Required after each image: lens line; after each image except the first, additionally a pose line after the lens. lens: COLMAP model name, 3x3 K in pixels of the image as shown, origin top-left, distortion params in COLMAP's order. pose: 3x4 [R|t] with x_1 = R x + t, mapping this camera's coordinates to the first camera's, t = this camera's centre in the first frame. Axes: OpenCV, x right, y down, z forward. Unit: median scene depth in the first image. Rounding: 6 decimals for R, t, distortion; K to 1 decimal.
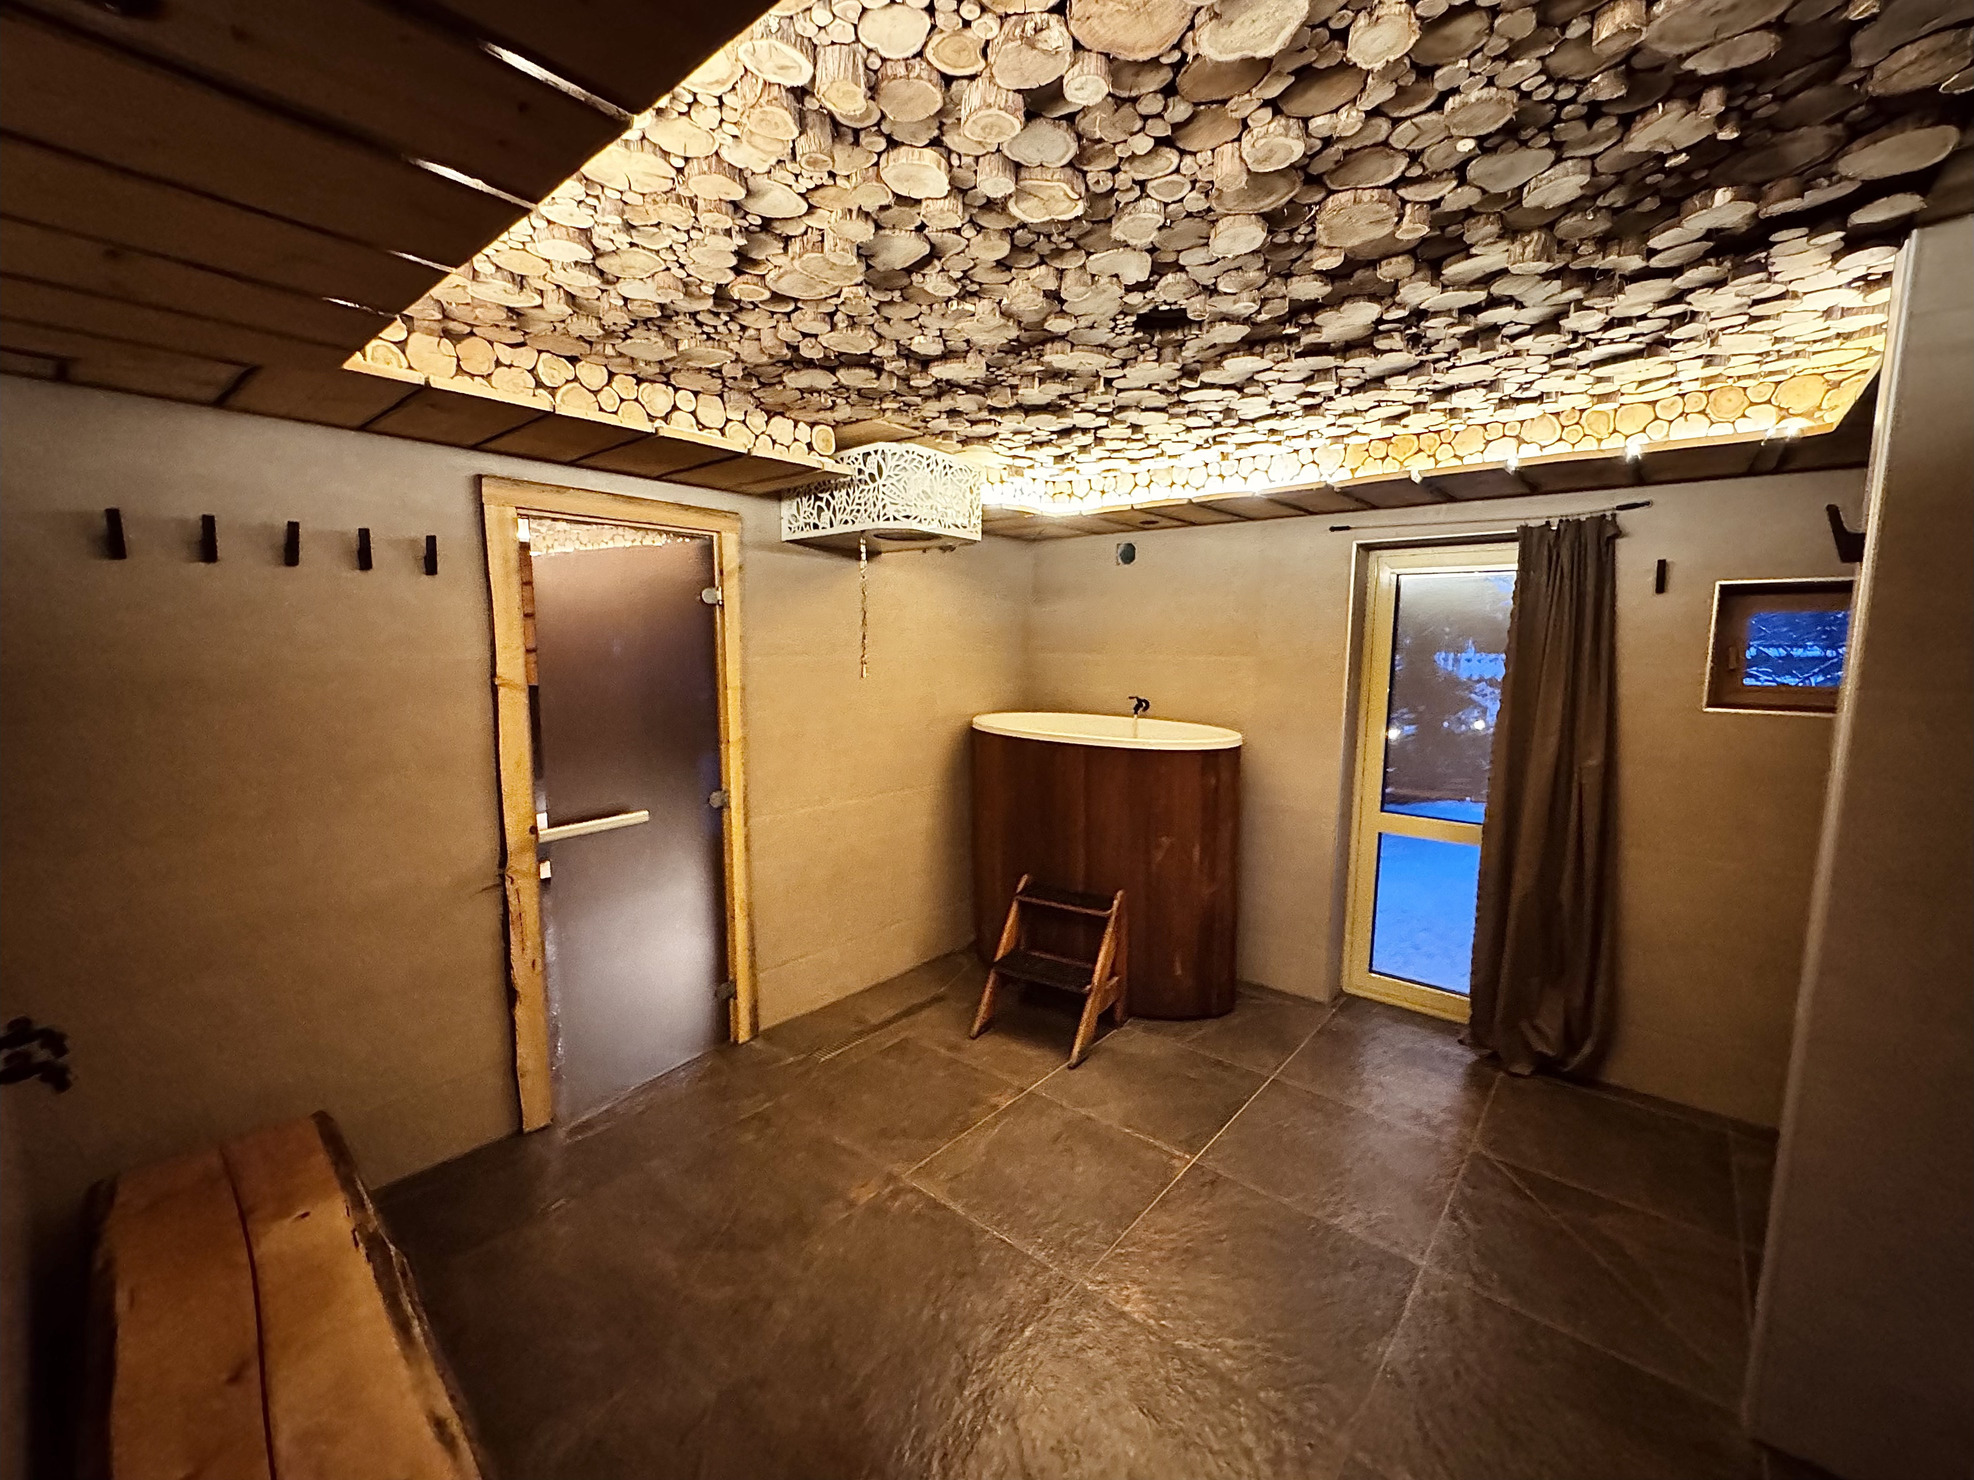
lens RADIAL K [[785.6, 0, 992.7], [0, 785.6, 733.4], [0, 0, 1]] dist [0.000001, 0.000015]
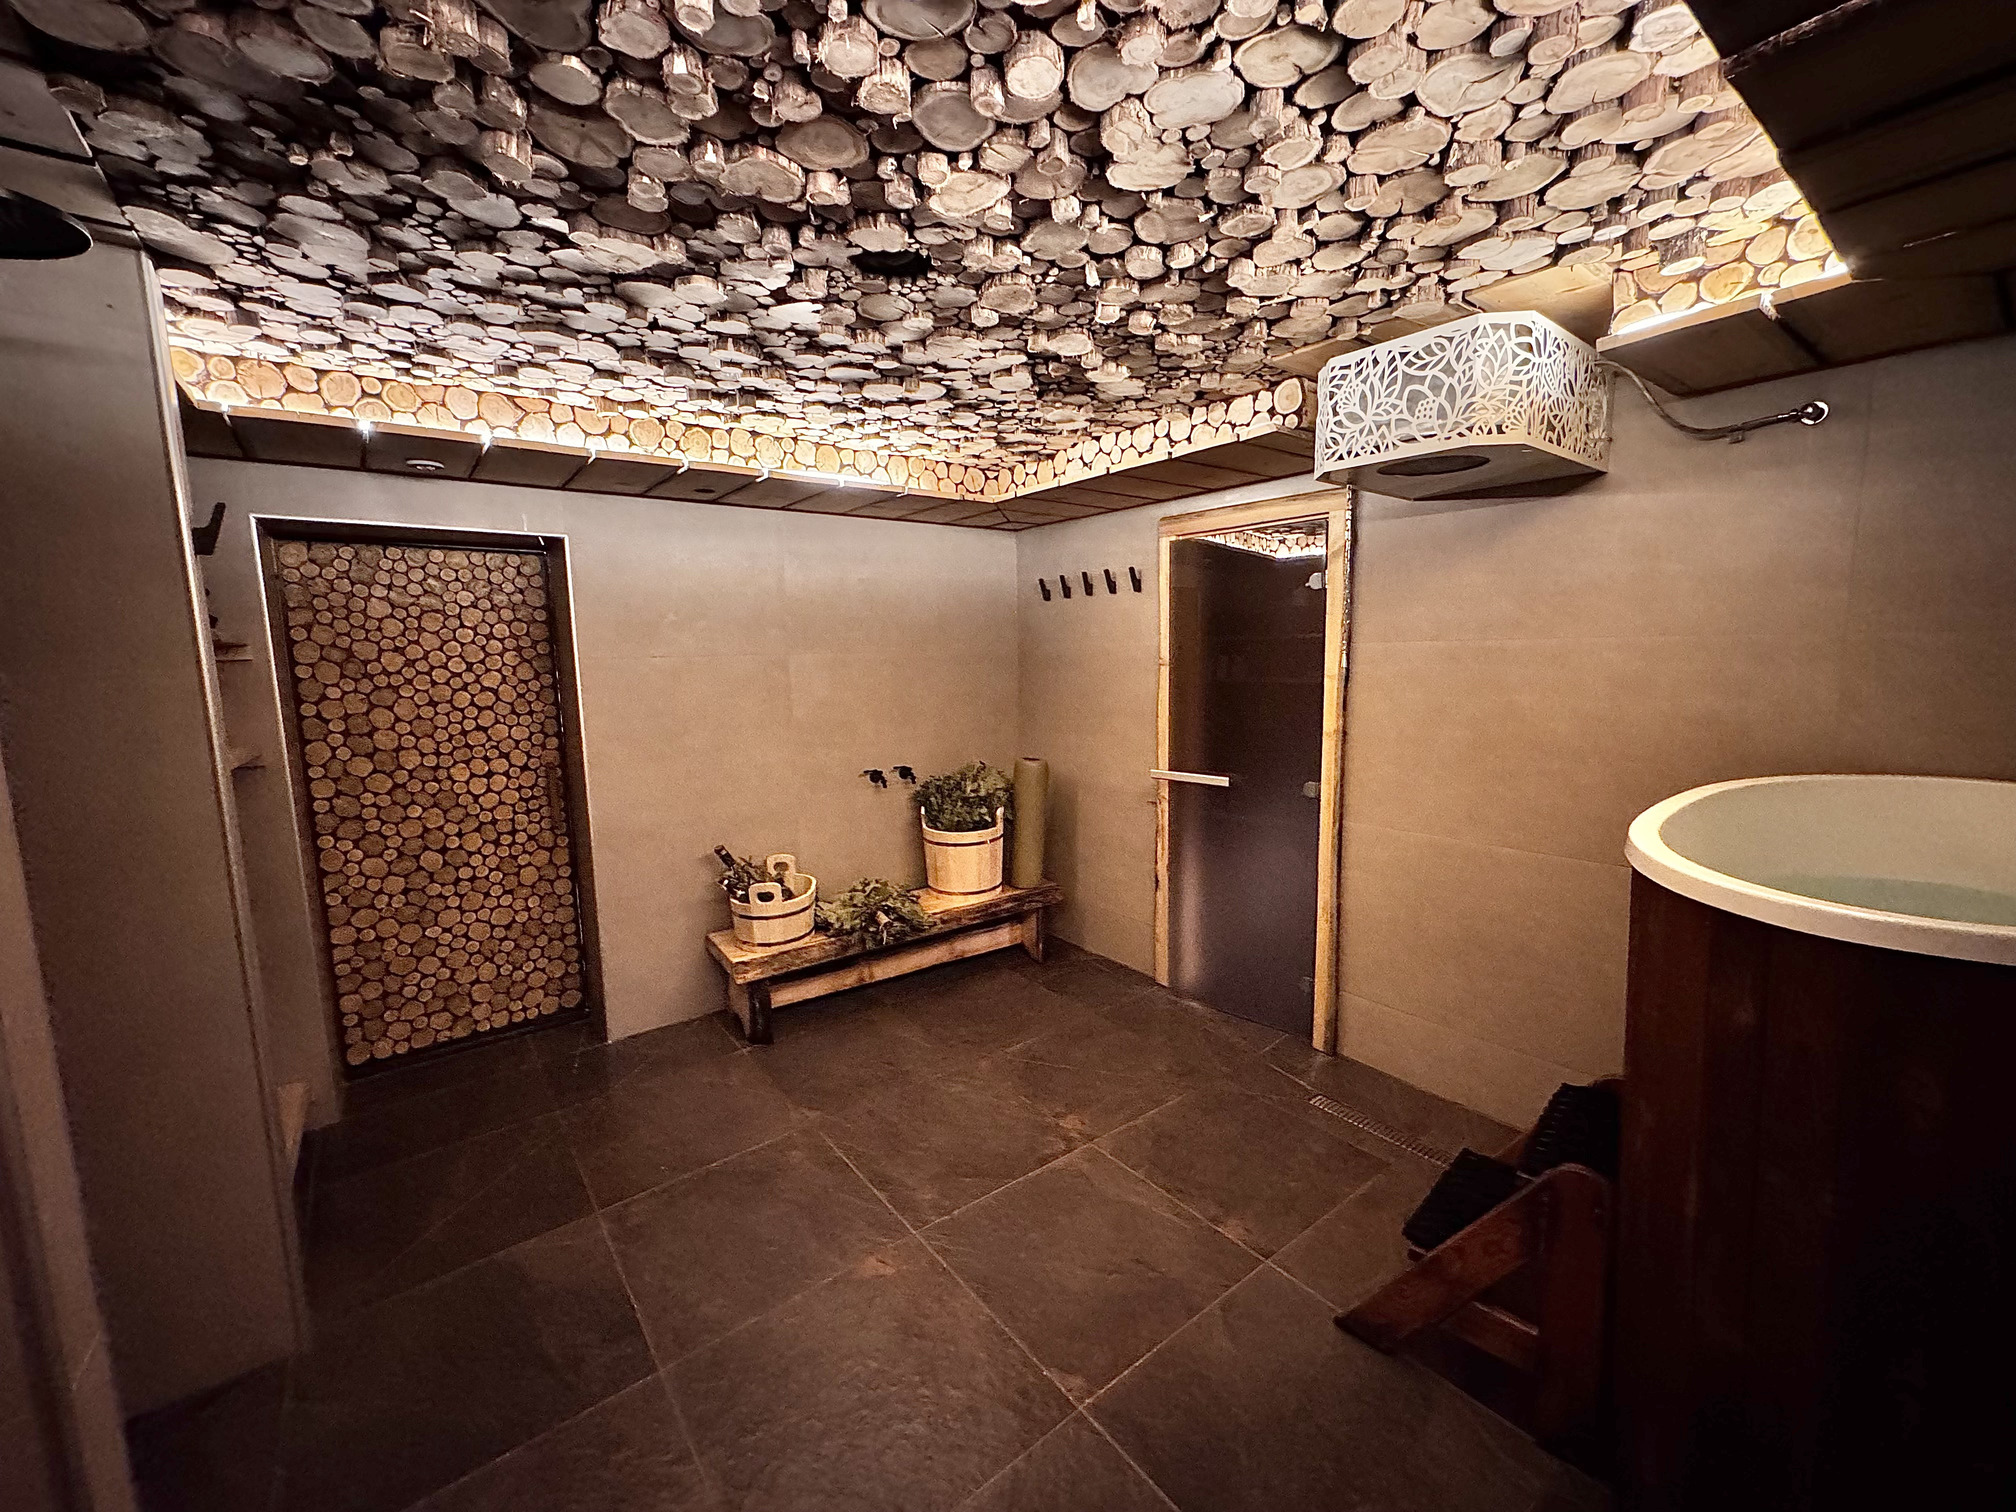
lens RADIAL K [[802.3, 0, 1017.2], [0, 802.3, 753.3], [0, 0, 1]] dist [0.000001, 0.000015]
pose [[-0.186529, 0.122014, -0.974843, 0.927839], [-0.099308, 0.984834, 0.142266, -0.090402], [0.977417, 0.123346, -0.171584, 1.086790]]
